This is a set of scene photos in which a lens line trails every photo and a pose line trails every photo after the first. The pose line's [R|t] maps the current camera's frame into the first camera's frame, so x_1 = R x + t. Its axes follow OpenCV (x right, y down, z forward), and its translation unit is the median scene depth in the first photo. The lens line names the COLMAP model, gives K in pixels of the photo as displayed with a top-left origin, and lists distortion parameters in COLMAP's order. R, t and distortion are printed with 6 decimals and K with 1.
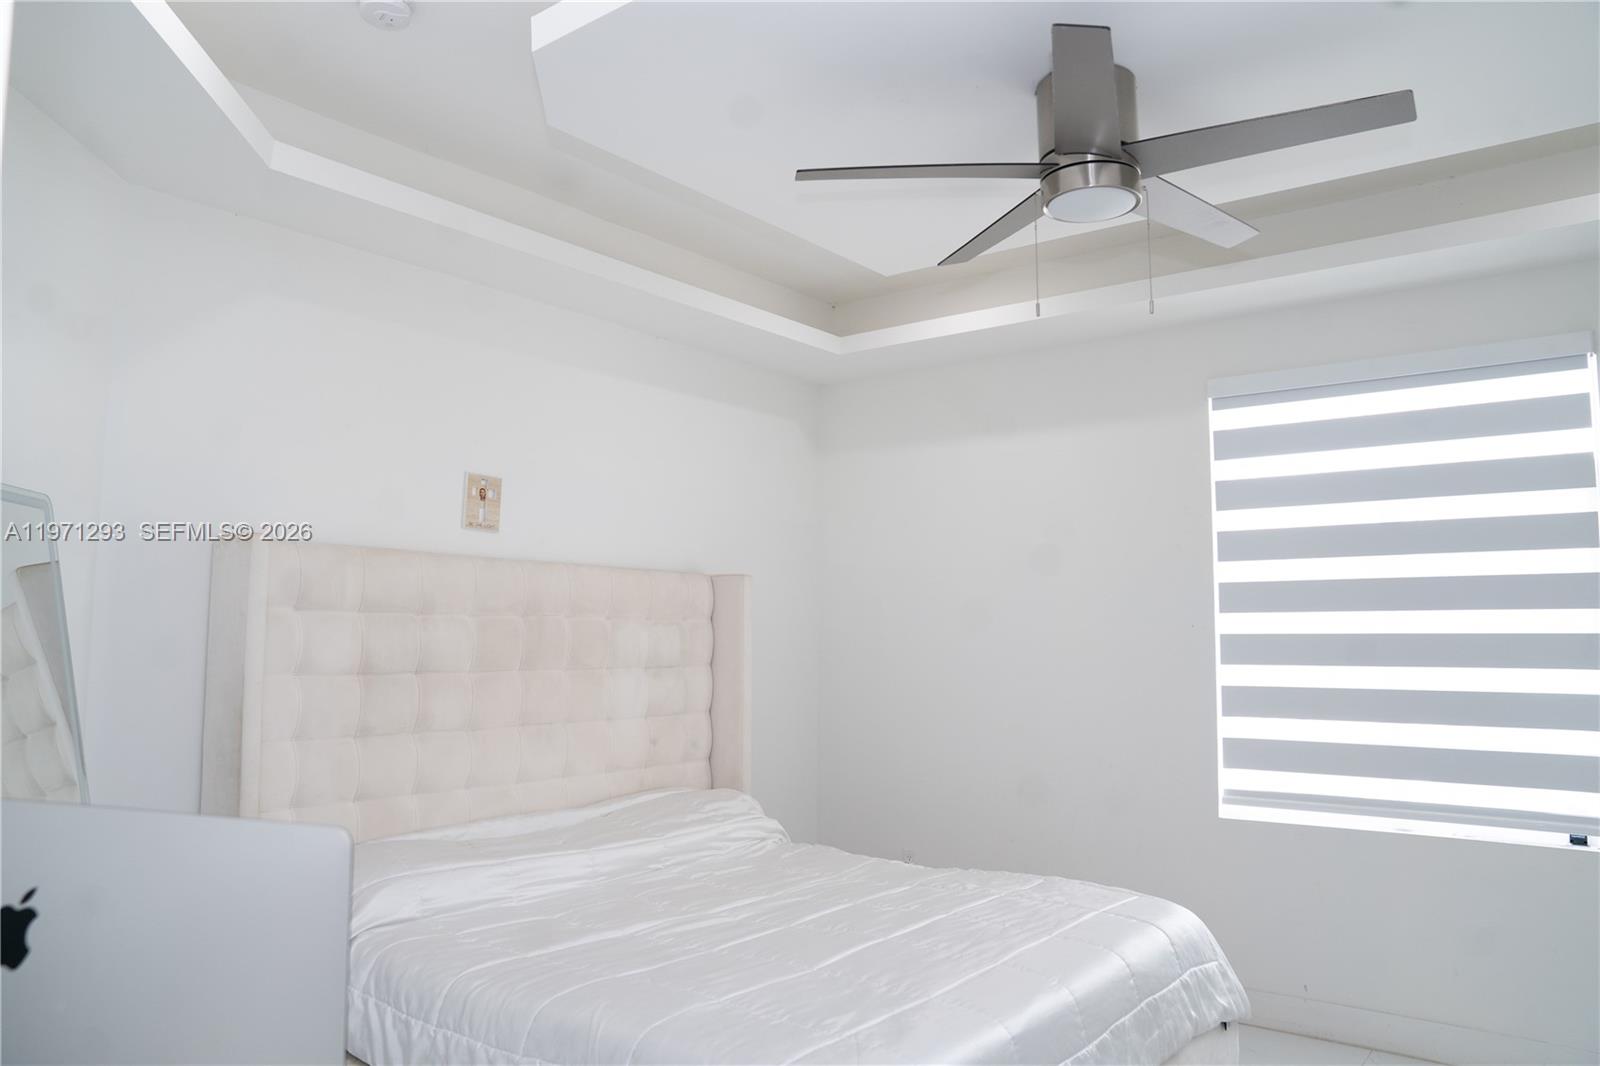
lens RADIAL K [[1127.5, 0, 812.3], [0, 1127.5, 540.5], [0, 0, 1]] dist [-0.119339, 0.079191]
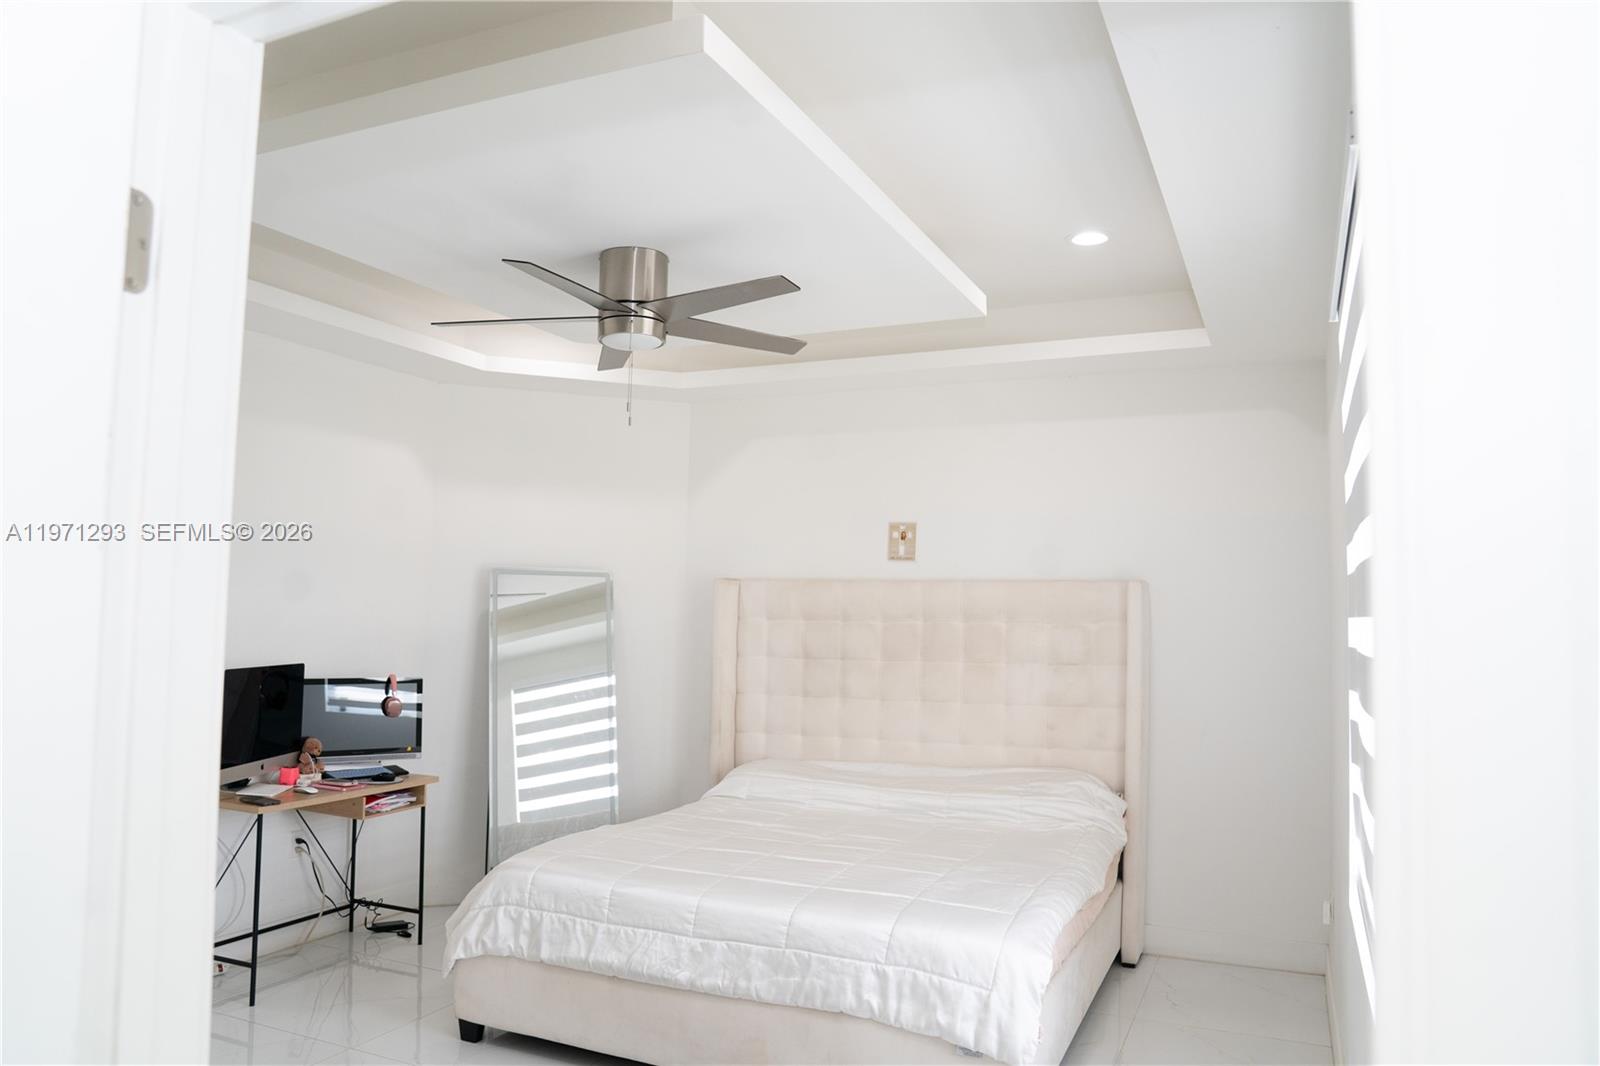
lens RADIAL K [[1127.5, 0, 798.3], [0, 1127.5, 531.7], [0, 0, 1]] dist [-0.119339, 0.079191]
pose [[0.220695, -0.079733, -0.972078, 1.069596], [0.069577, 0.995401, -0.065850, 0.038710], [0.972858, -0.053102, 0.225227, 0.548094]]
